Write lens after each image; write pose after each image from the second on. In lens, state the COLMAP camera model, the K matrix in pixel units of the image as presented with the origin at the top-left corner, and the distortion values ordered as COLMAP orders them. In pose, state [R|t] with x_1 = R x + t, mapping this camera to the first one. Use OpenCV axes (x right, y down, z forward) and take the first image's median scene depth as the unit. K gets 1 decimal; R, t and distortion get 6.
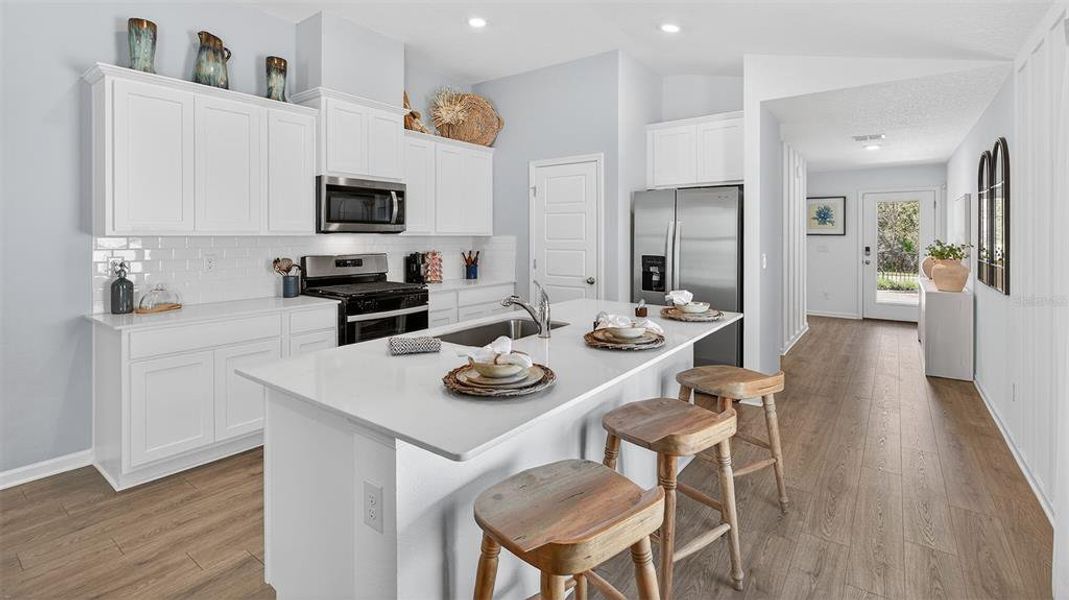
lens RADIAL K [[478.7, 0, 547.7], [0, 478.7, 234.7], [0, 0, 1]] dist [-0.003663, -0.001335]
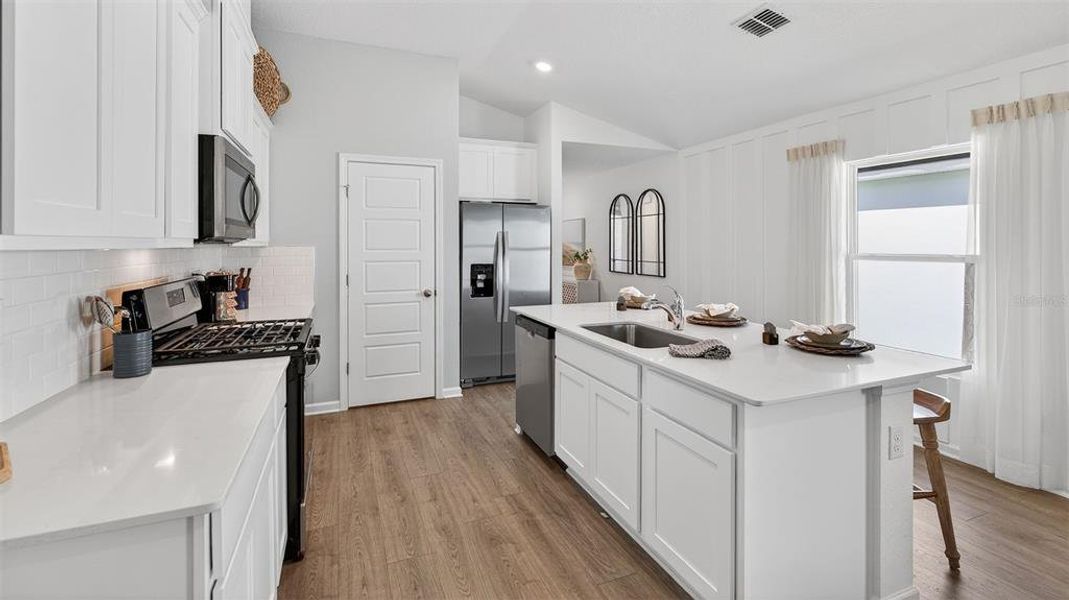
lens RADIAL K [[486.5, 0, 557.2], [0, 486.5, 239.0], [0, 0, 1]] dist [-0.008753, -0.000933]
pose [[0.493832, 0.008236, 0.869518, -0.601866], [0.003957, 0.999924, -0.011718, 0.002077], [-0.869548, 0.009227, 0.493762, 0.301907]]
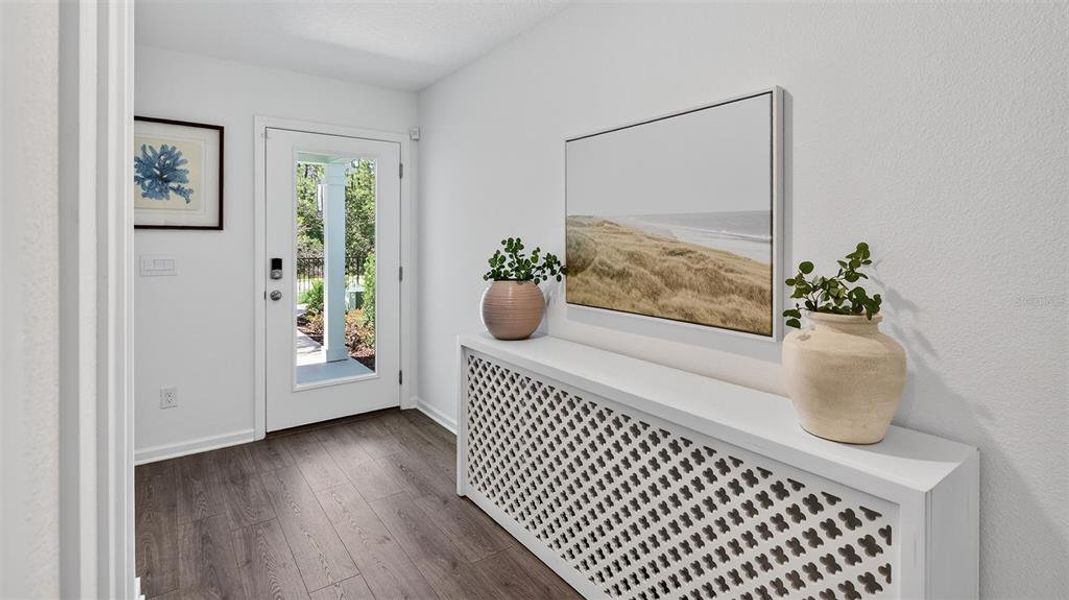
lens RADIAL K [[504.9, 0, 538.4], [0, 504.9, 240.1], [0, 0, 1]] dist [-0.006123, -0.000282]
pose [[0.299377, -0.002253, 0.954132, 0.552475], [-0.002230, 0.999993, 0.003061, 0.013917], [-0.954132, -0.003044, 0.299370, 1.117418]]
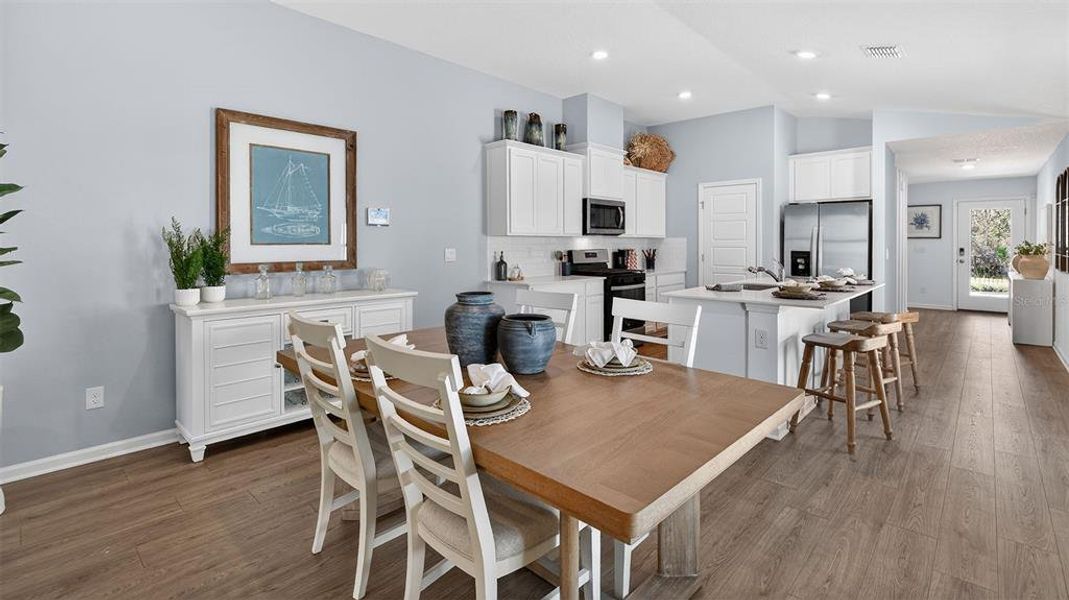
lens RADIAL K [[486.5, 0, 540.9], [0, 486.5, 245.1], [0, 0, 1]] dist [-0.008753, -0.000933]
pose [[0.993058, -0.000341, -0.117623, -0.346636], [0.001121, 0.999978, 0.006568, 0.015986], [0.117618, -0.006654, 0.993037, -0.475133]]
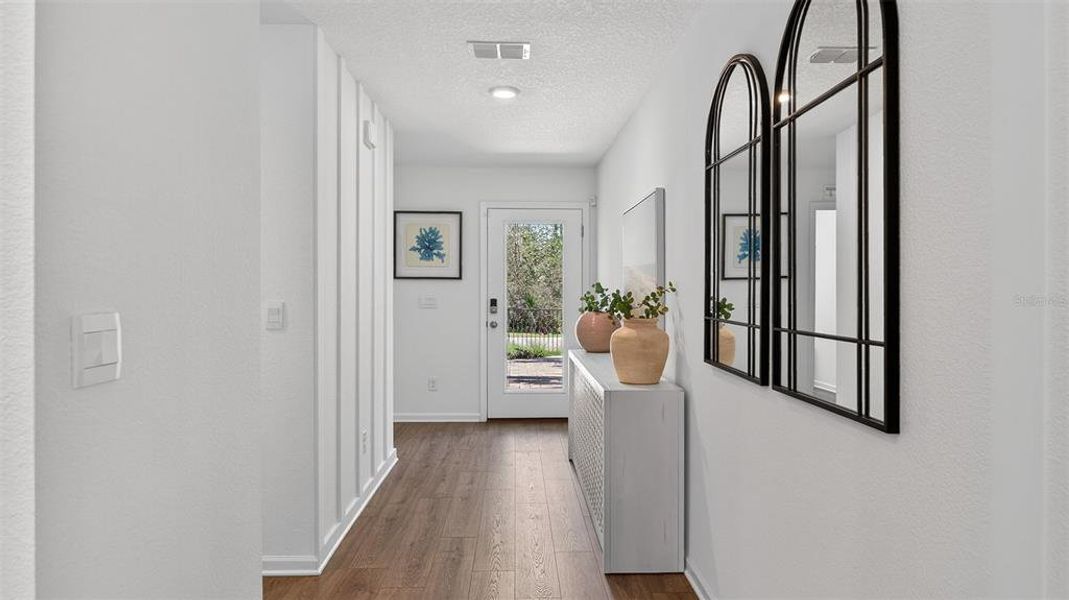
lens RADIAL K [[651.3, 0, 542.6], [0, 651.3, 296.8], [0, 0, 1]] dist [-0.003009, -0.000490]
pose [[0.783228, -0.006268, 0.621704, 0.366040], [-0.000561, 0.999942, 0.010788, 0.024581], [-0.621735, -0.008799, 0.783178, 0.561199]]
